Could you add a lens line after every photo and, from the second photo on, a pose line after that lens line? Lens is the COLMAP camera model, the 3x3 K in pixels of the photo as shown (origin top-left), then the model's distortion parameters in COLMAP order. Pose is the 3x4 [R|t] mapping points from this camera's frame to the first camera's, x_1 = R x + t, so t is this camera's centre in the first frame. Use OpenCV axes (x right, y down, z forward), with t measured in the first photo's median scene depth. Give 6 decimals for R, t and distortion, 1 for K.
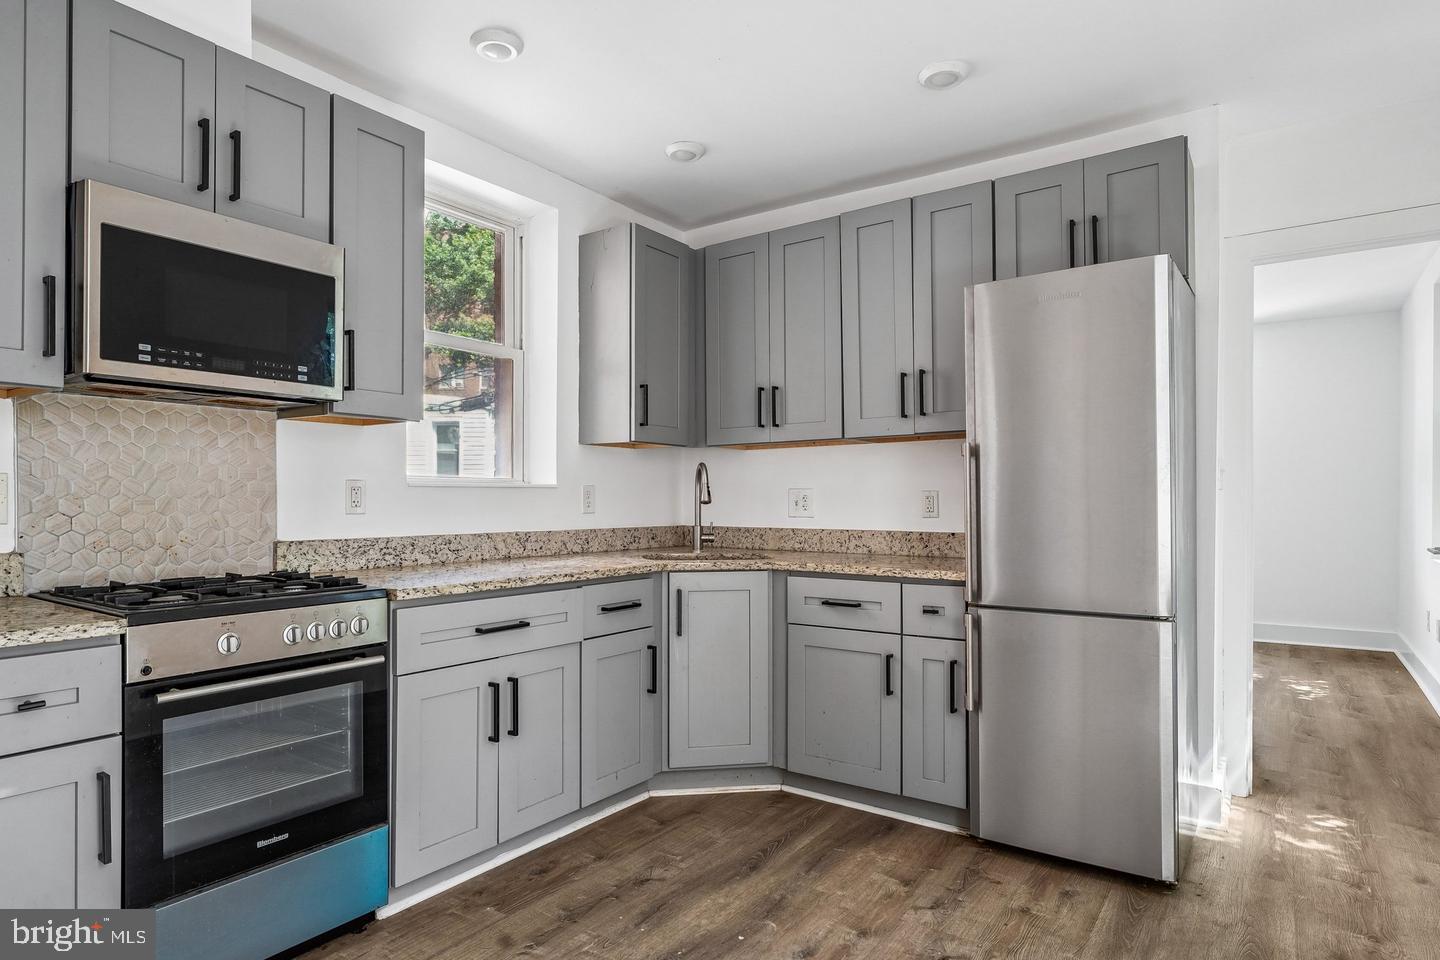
lens RADIAL K [[816.6, 0, 717.6], [0, 816.6, 496.8], [0, 0, 1]] dist [-0.000434, -0.000177]
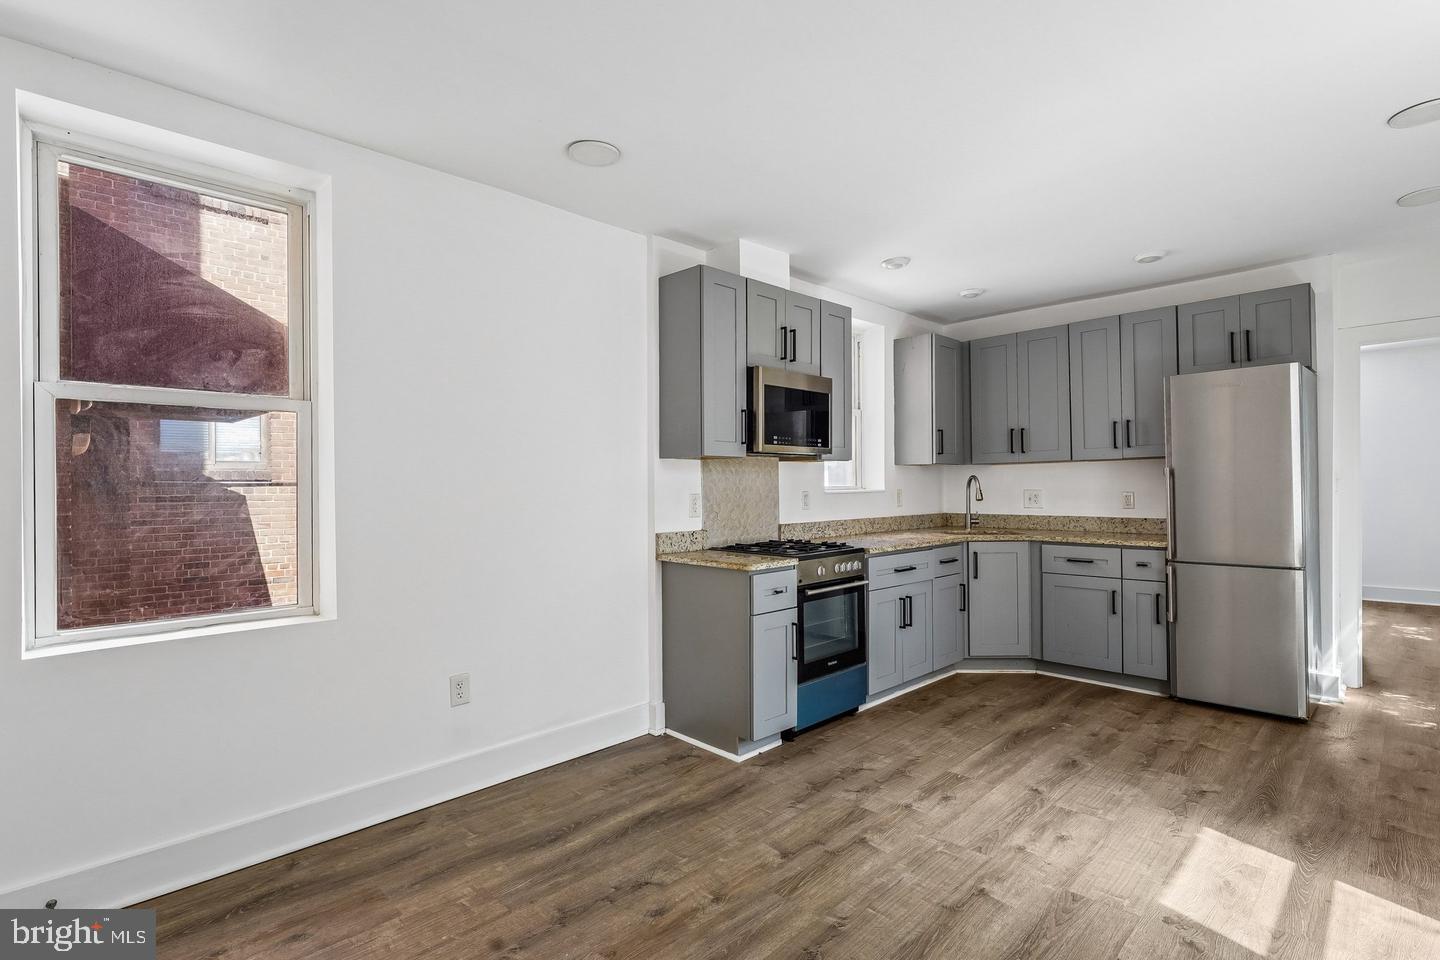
lens RADIAL K [[703.9, 0, 714.6], [0, 703.9, 482.8], [0, 0, 1]] dist [0.002121, 0.000214]
pose [[0.983259, -0.010190, -0.181929, -0.339677], [0.010498, 0.999945, 0.000729, -0.041590], [0.181911, -0.002627, 0.983311, -0.597032]]
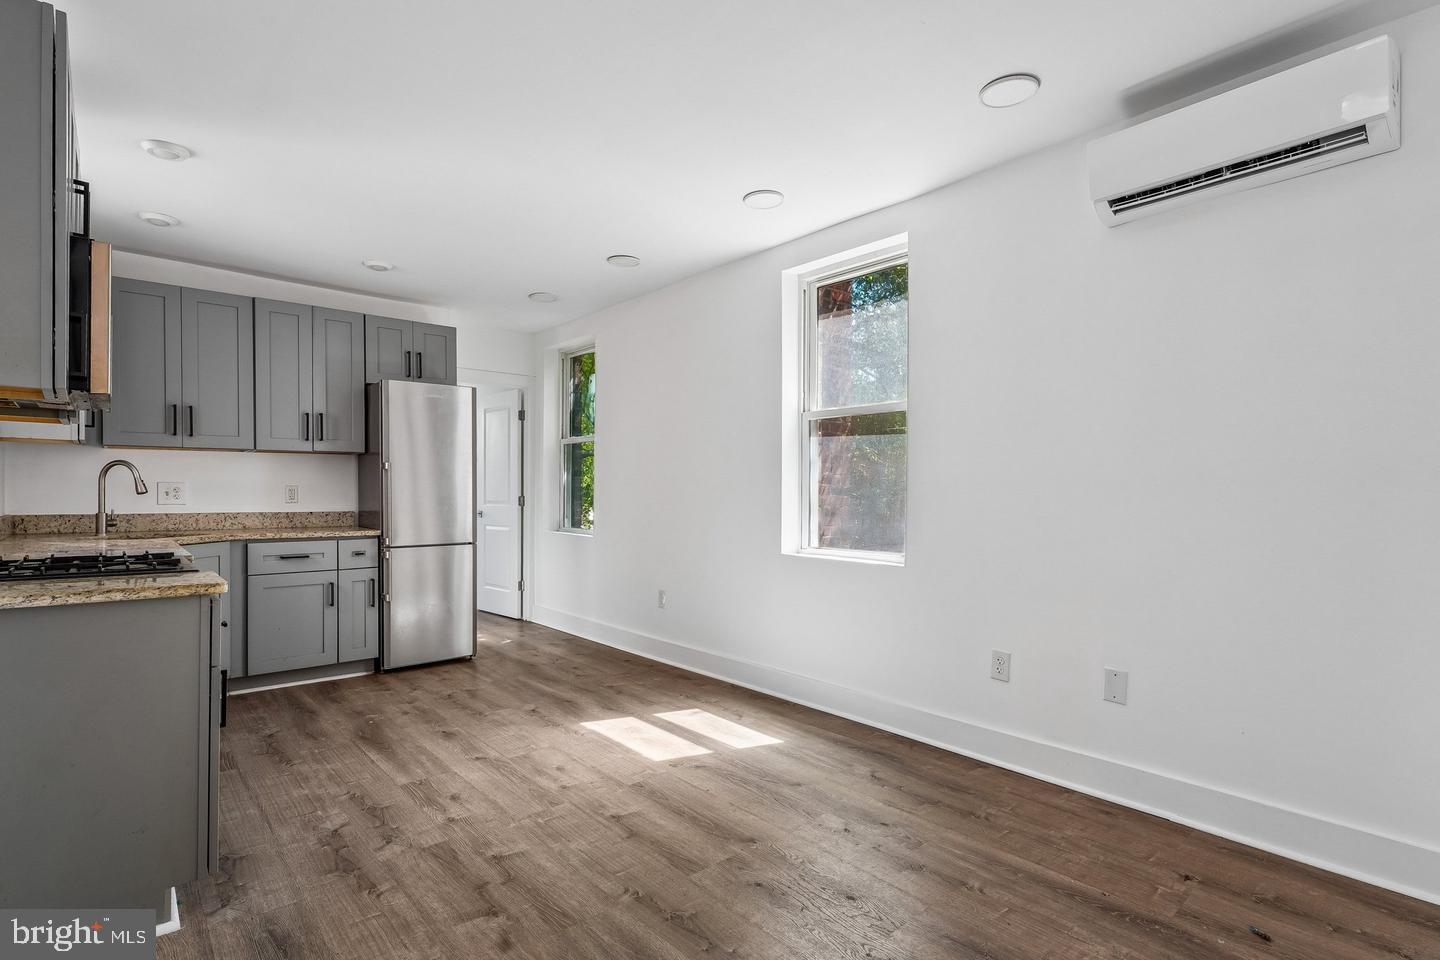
lens RADIAL K [[697.6, 0, 714.5], [0, 697.6, 495.2], [0, 0, 1]] dist [0.002820, 0.000573]
pose [[0.237608, -0.002463, 0.971358, -1.015914], [-0.008961, 0.999949, 0.004728, -0.003300], [-0.971320, -0.009828, 0.237574, -0.120338]]
